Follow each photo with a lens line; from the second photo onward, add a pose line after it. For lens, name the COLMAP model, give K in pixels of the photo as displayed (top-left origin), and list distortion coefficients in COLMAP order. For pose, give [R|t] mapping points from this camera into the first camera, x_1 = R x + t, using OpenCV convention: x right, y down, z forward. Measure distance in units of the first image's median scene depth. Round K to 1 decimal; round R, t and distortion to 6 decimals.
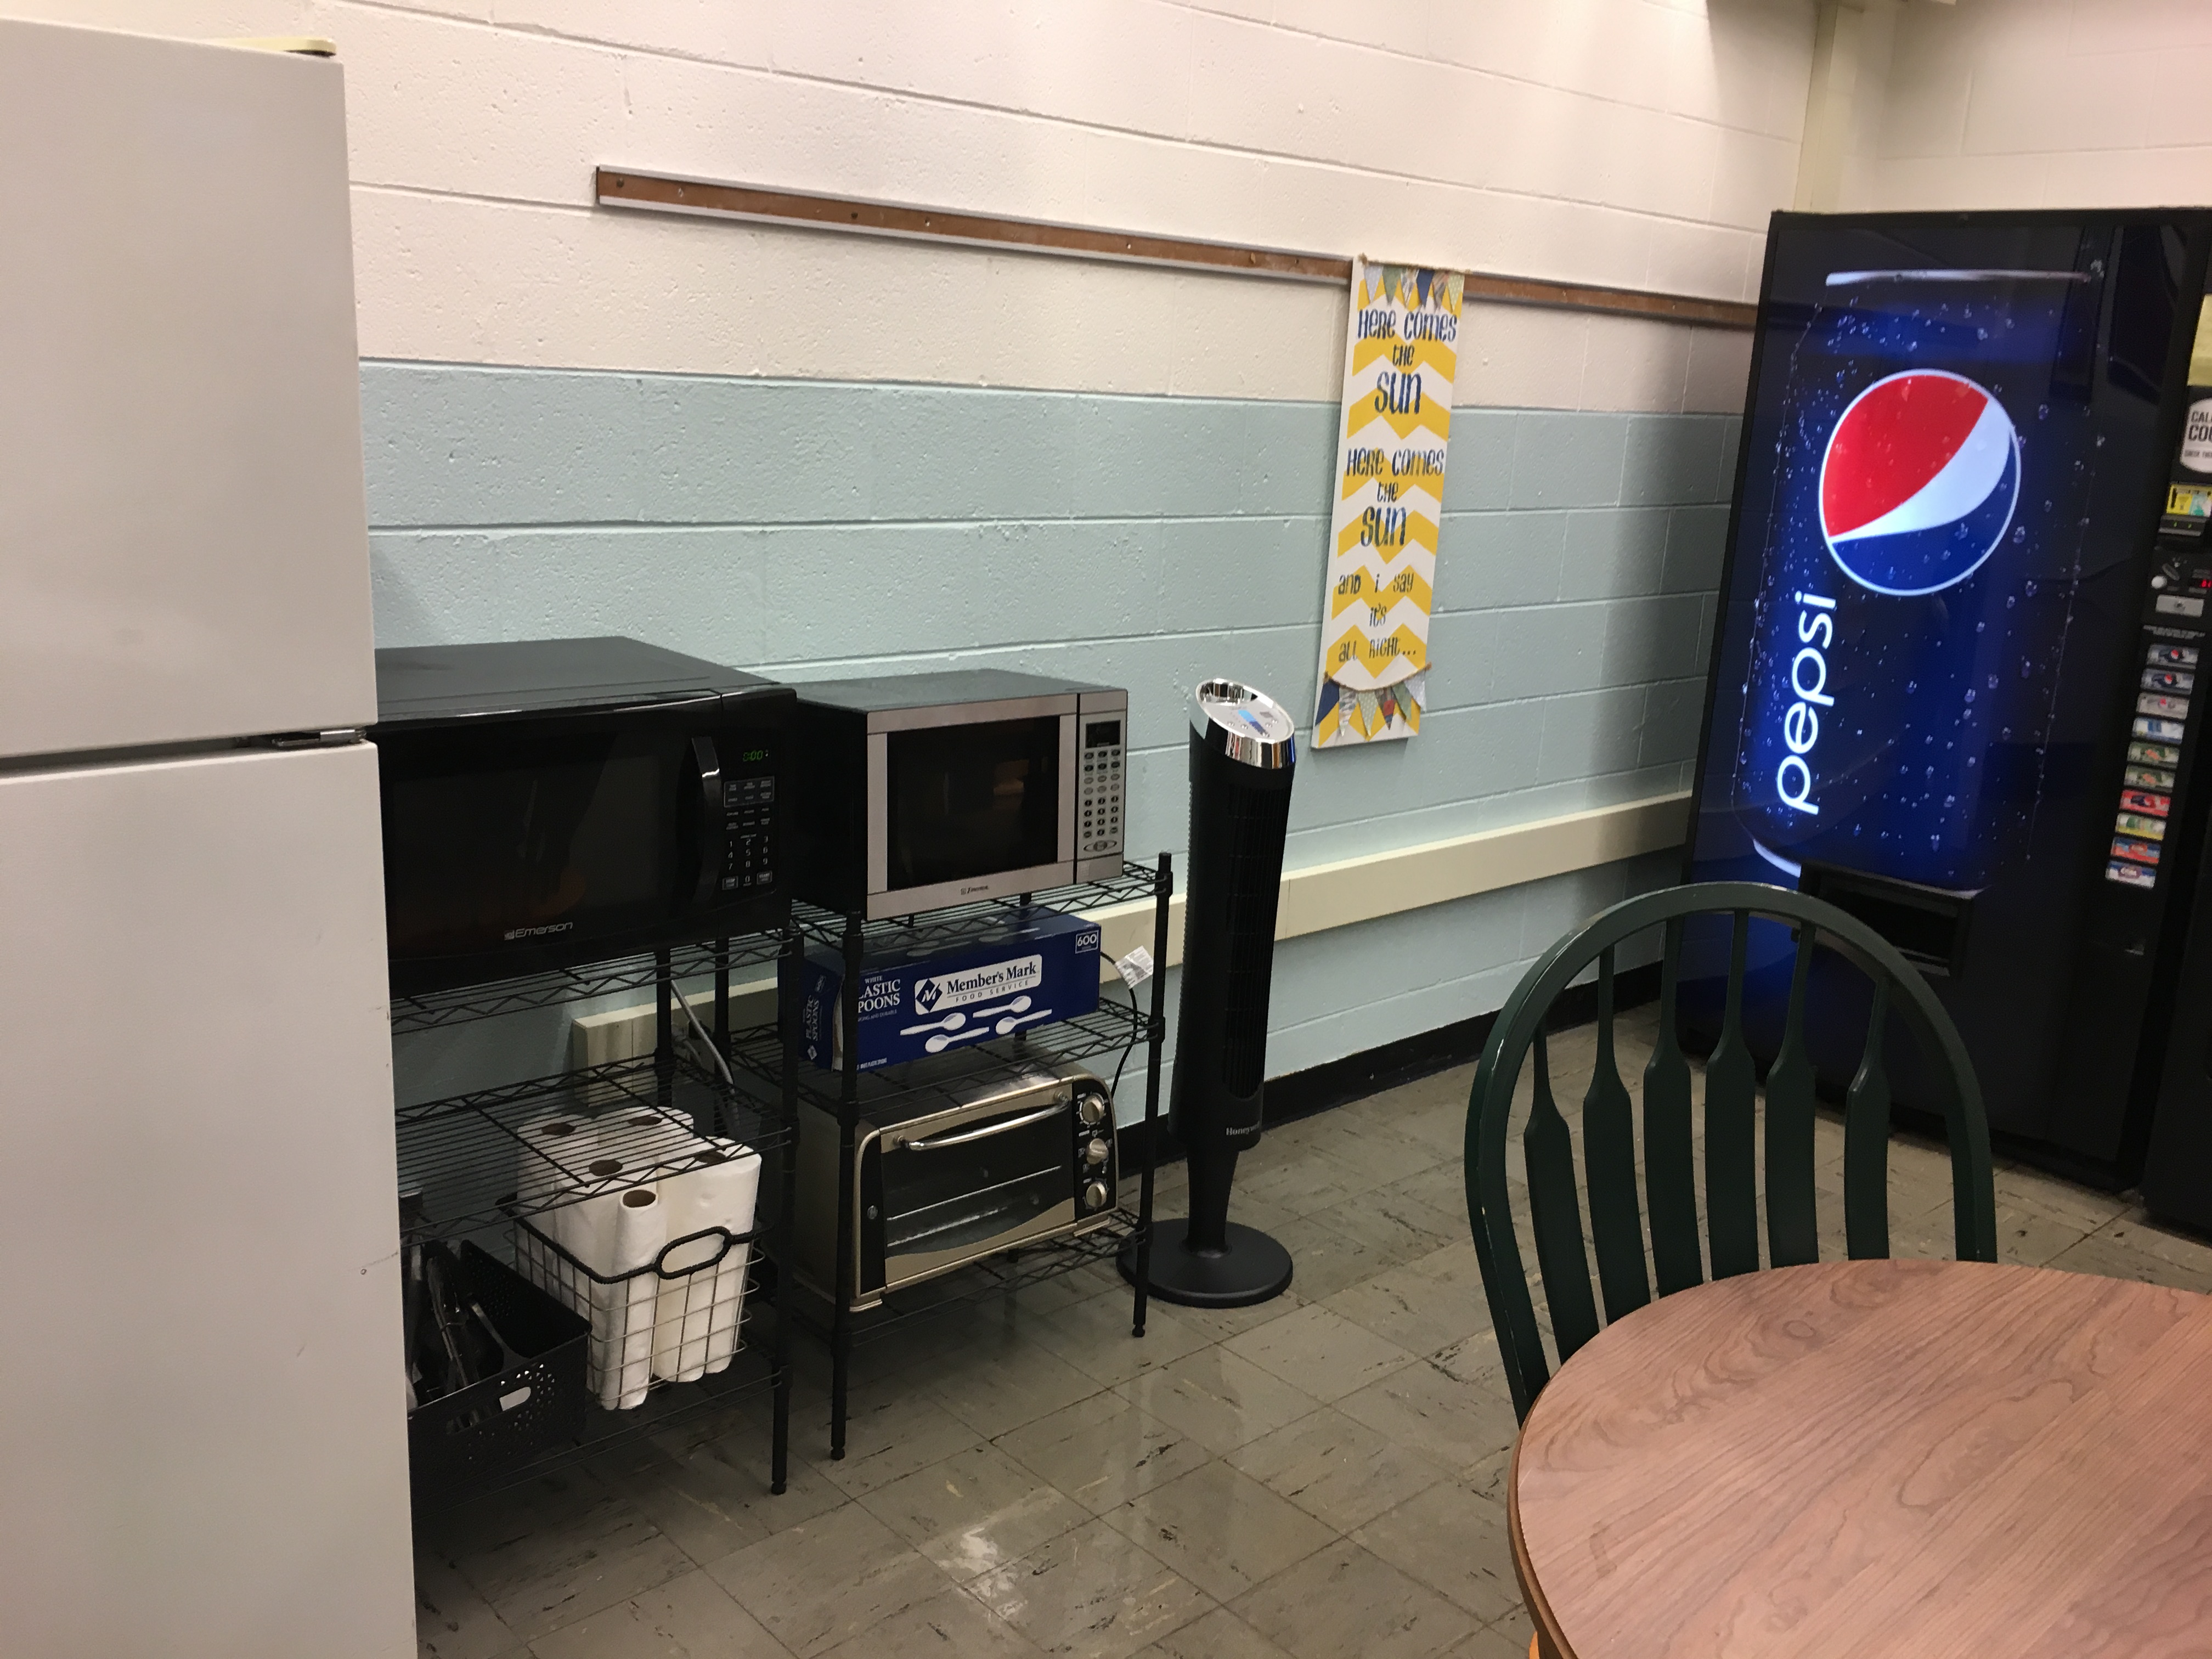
lens RADIAL K [[1889.6, 0, 1106.0], [0, 1889.6, 829.5], [0, 0, 1]] dist [0.091964, -0.133967]
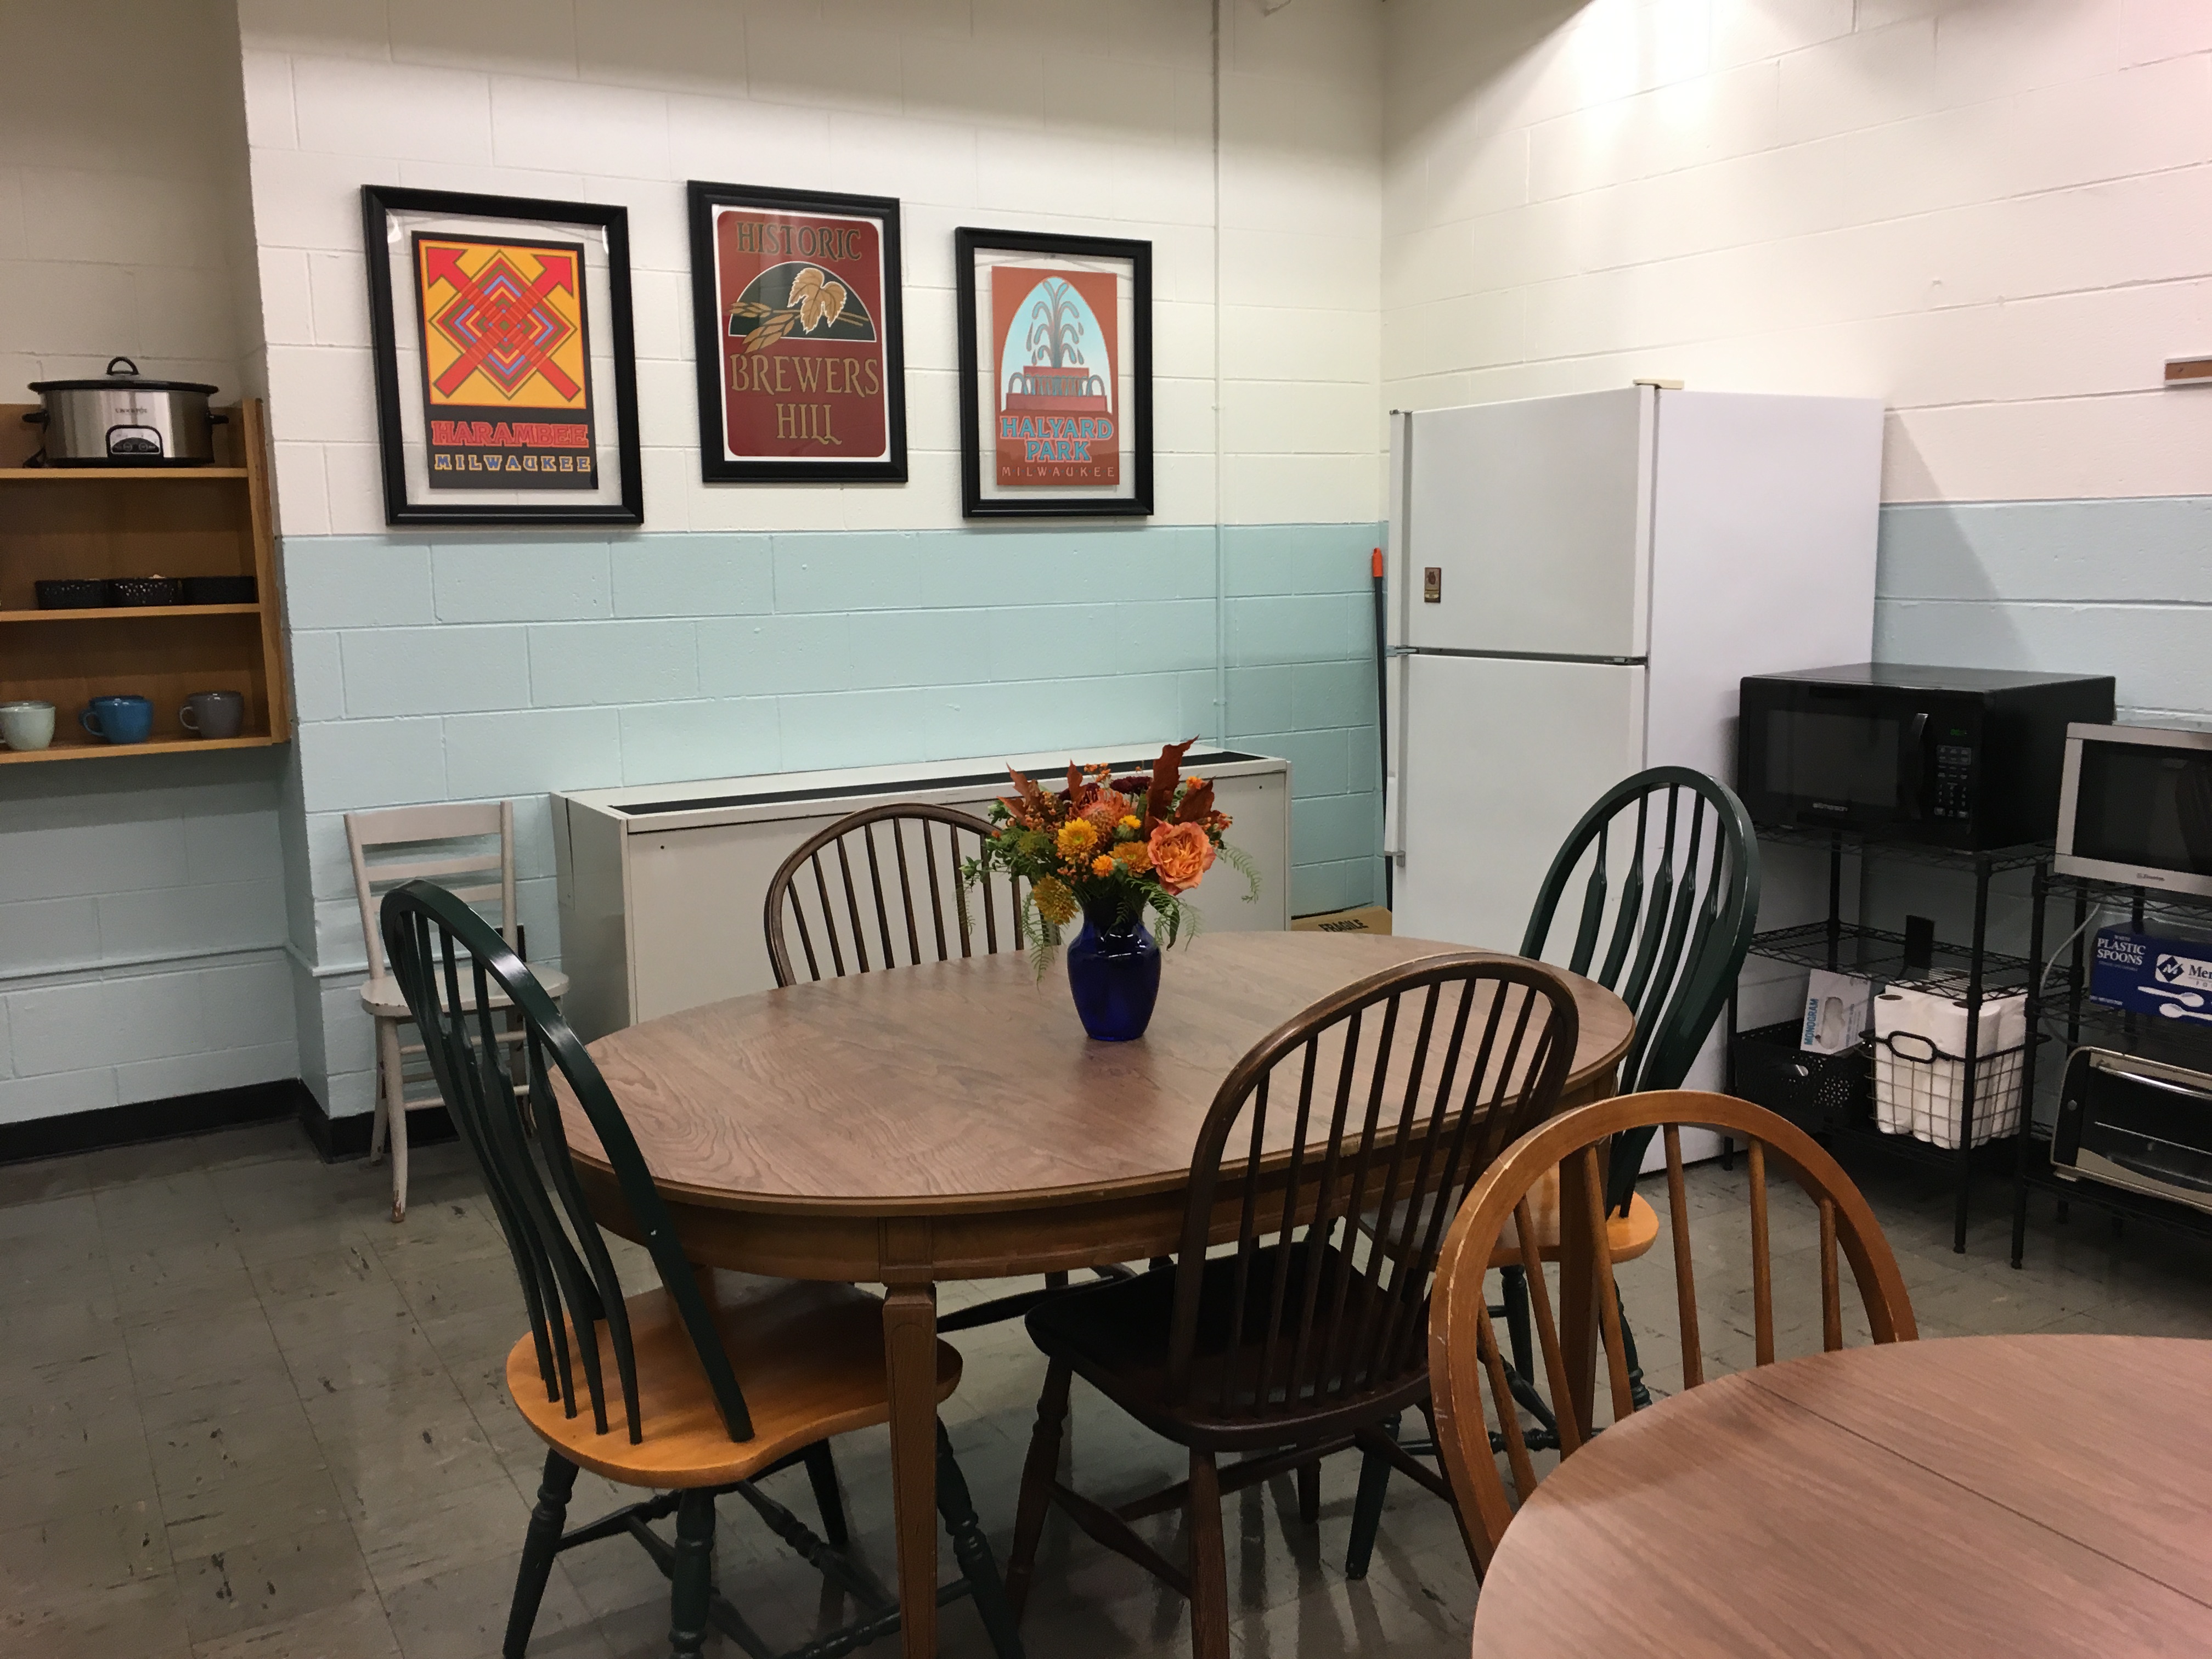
lens RADIAL K [[1889.6, 0, 1106.0], [0, 1889.6, 829.5], [0, 0, 1]] dist [0.091964, -0.133967]
pose [[-0.192361, 0.104385, -0.975757, 1.360915], [-0.222157, 0.963879, 0.146910, -0.033993], [0.955847, 0.245031, -0.162222, 0.543125]]
